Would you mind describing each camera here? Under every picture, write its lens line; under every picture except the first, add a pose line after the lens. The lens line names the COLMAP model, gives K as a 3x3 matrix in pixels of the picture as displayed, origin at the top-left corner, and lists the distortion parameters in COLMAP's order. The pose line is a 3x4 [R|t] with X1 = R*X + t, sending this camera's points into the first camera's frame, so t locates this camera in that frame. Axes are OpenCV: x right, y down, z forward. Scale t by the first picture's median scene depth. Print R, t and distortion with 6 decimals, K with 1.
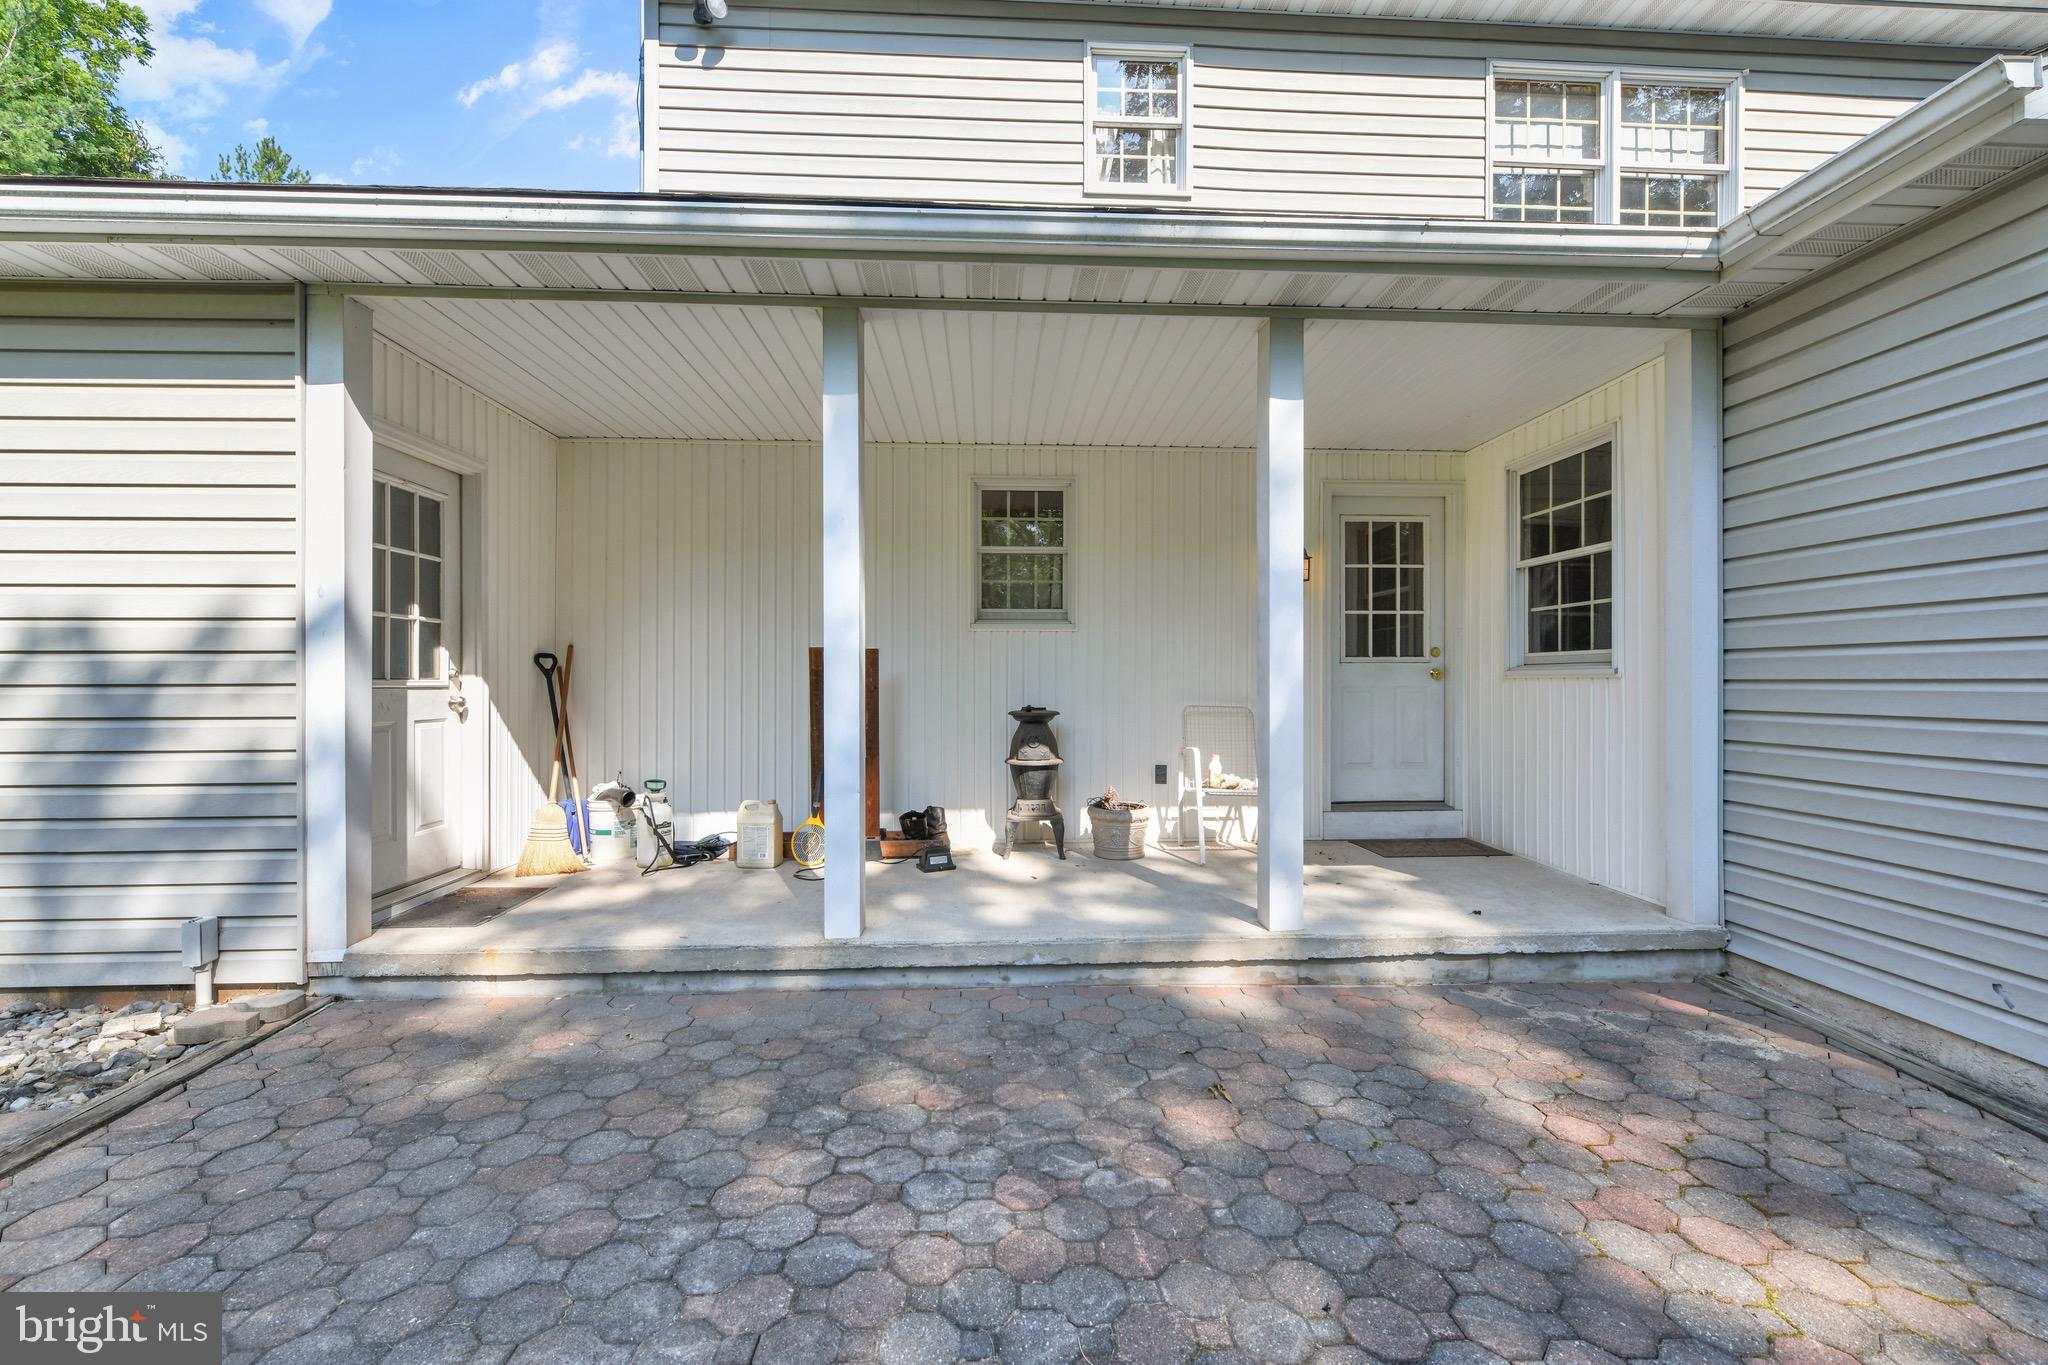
lens RADIAL K [[834.4, 0, 1033.6], [0, 834.4, 691.2], [0, 0, 1]] dist [-0.000388, -0.005259]
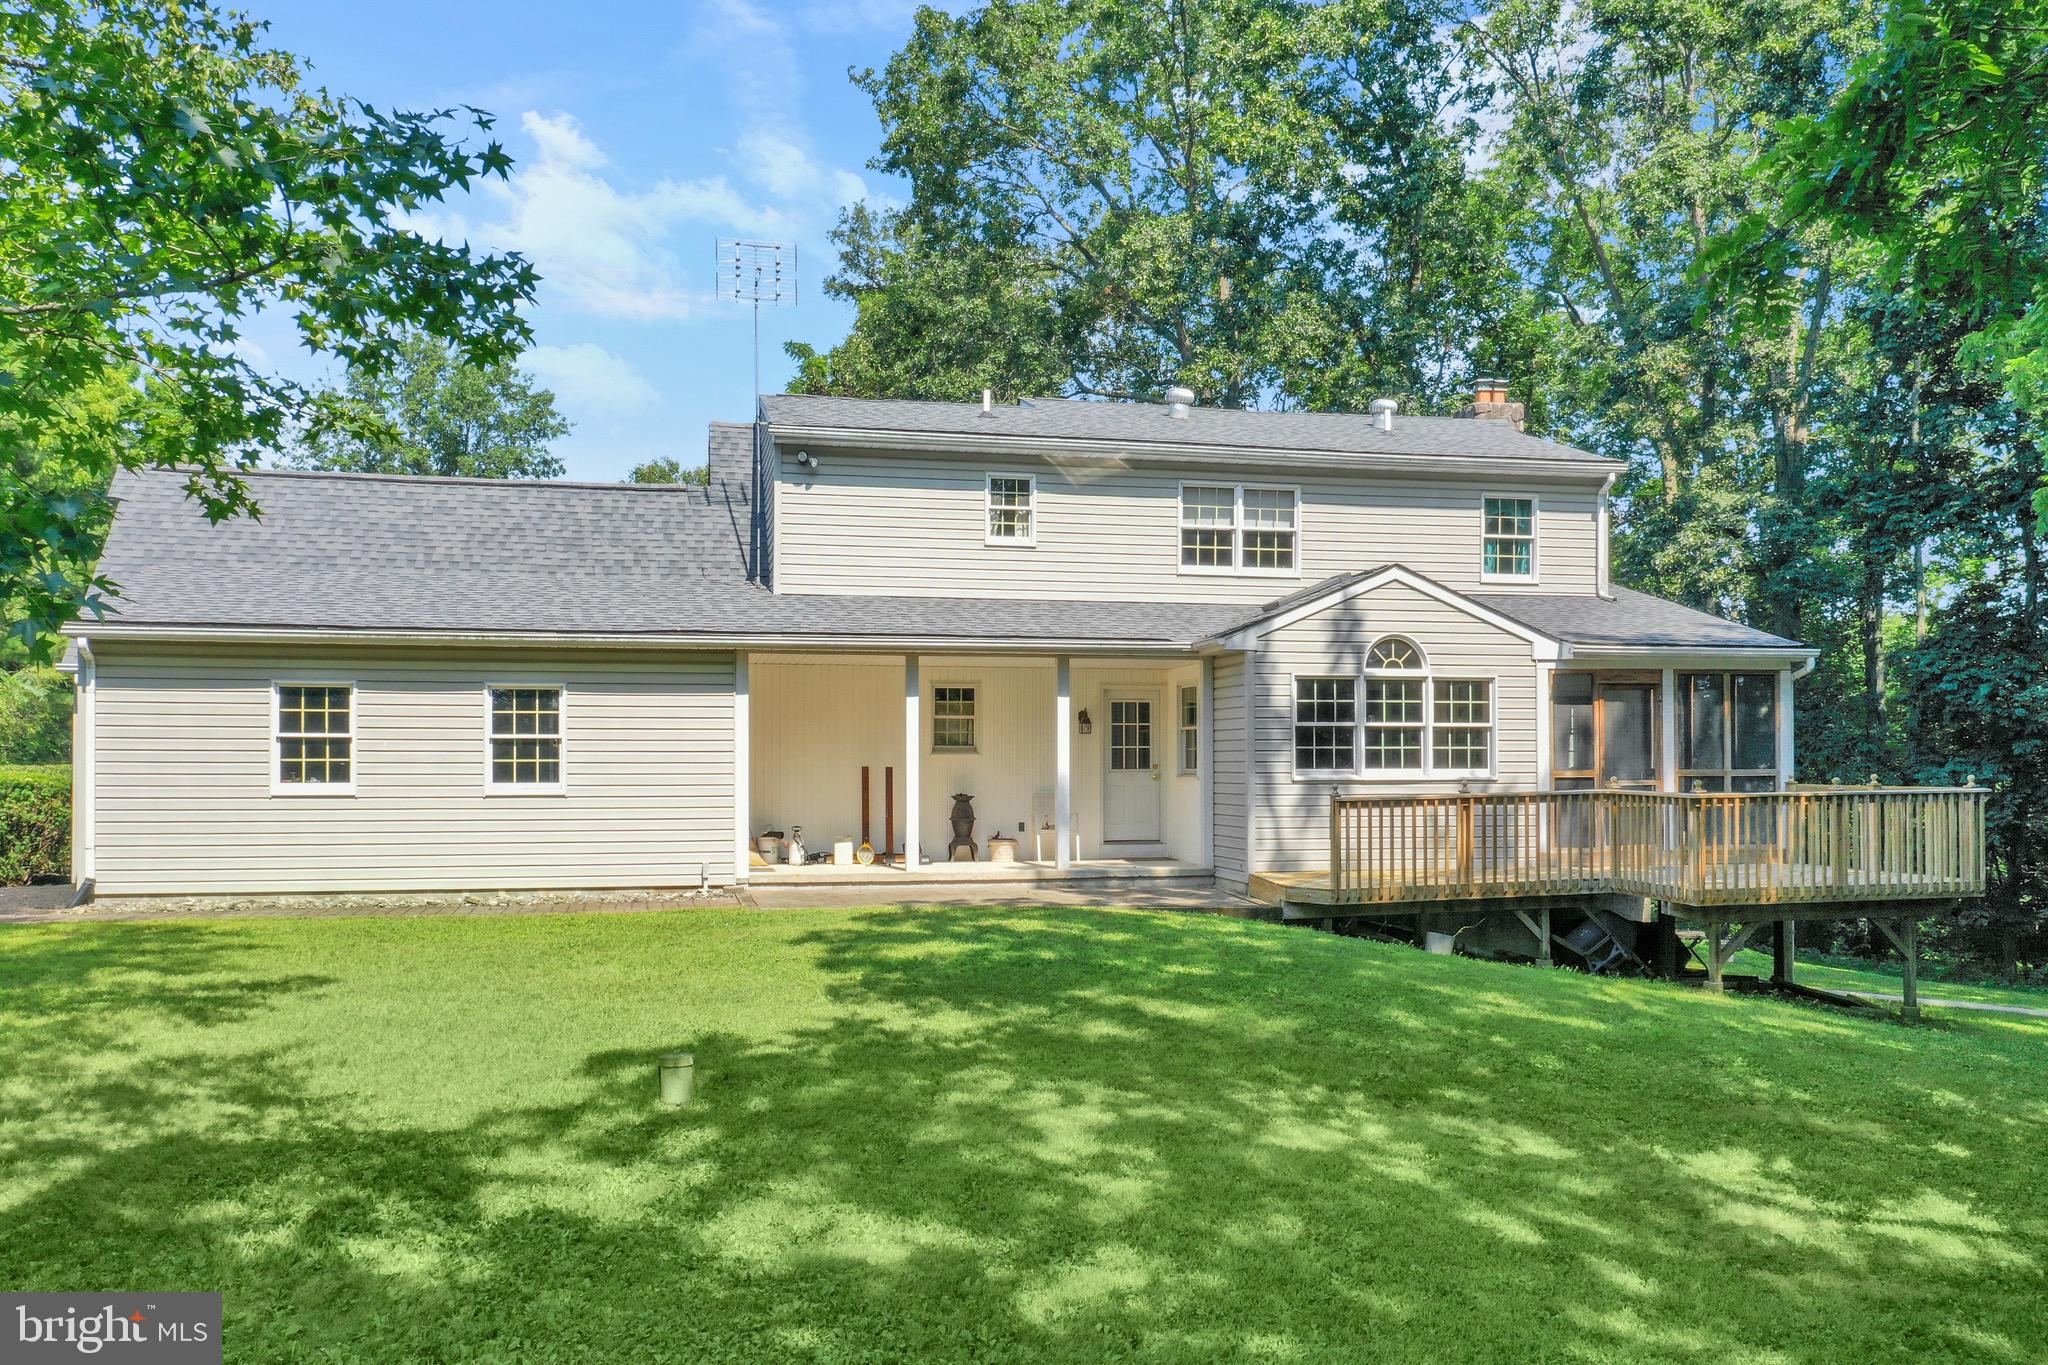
lens RADIAL K [[1628.5, 0, 1022.8], [0, 1628.5, 728.0], [0, 0, 1]] dist [-0.009581, -0.002587]
pose [[0.987090, 0.004354, 0.160108, -0.482892], [-0.000023, 0.999634, -0.027044, -0.034393], [-0.160167, 0.026692, 0.986729, -2.945617]]
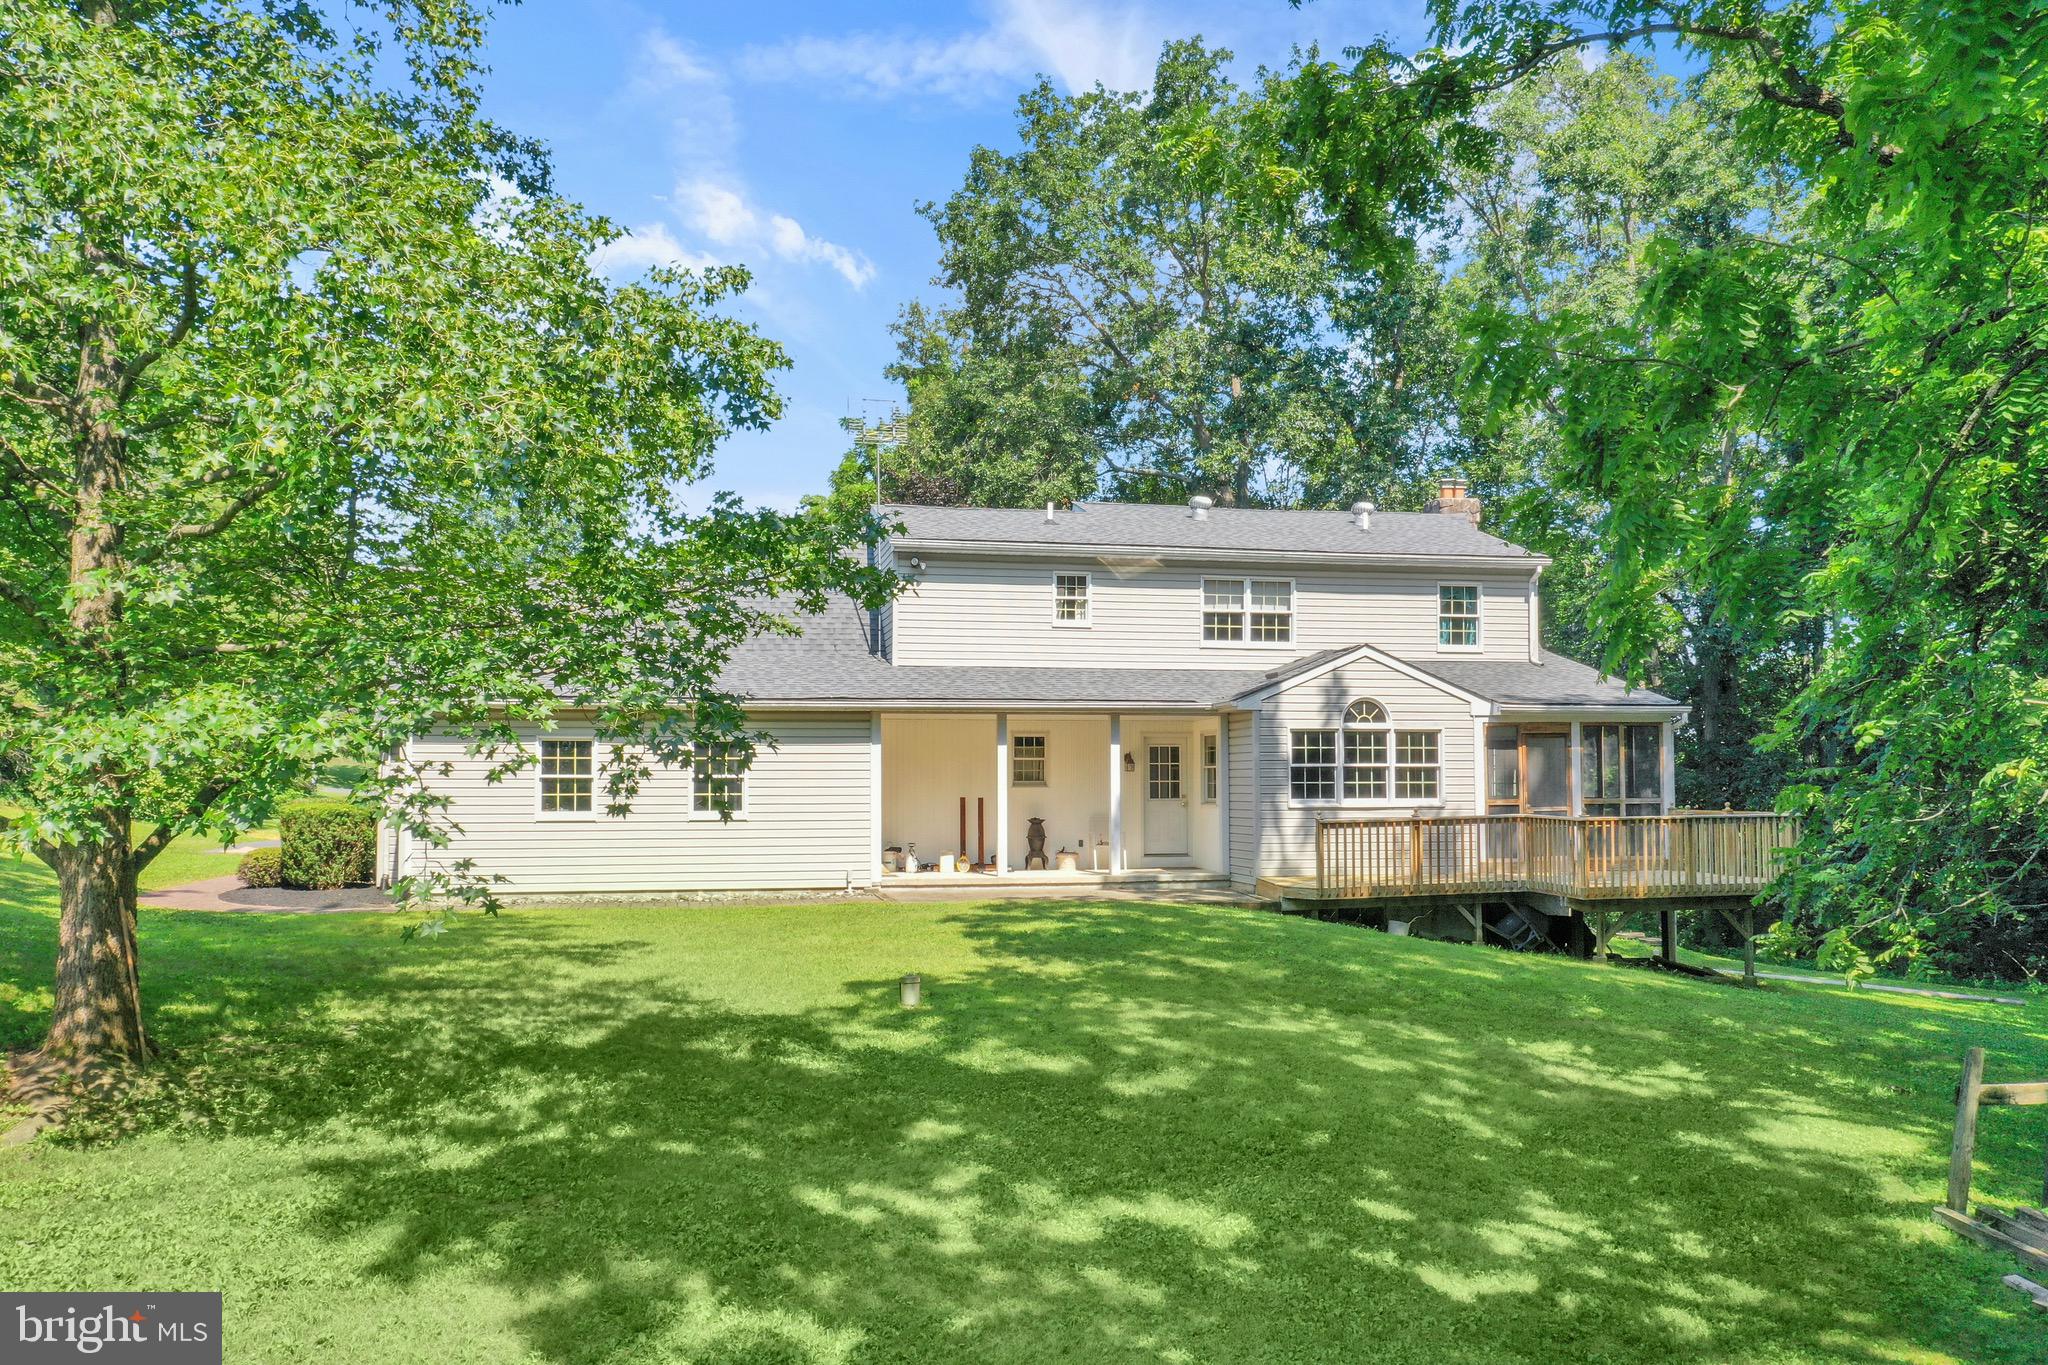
lens RADIAL K [[1584.5, 0, 1020.3], [0, 1584.5, 720.3], [0, 0, 1]] dist [0.005264, 0.002484]
pose [[0.989003, 0.004422, 0.147827, -0.784881], [0.002475, 0.998918, -0.046437, -0.057494], [-0.147873, 0.046292, 0.987922, -3.971991]]
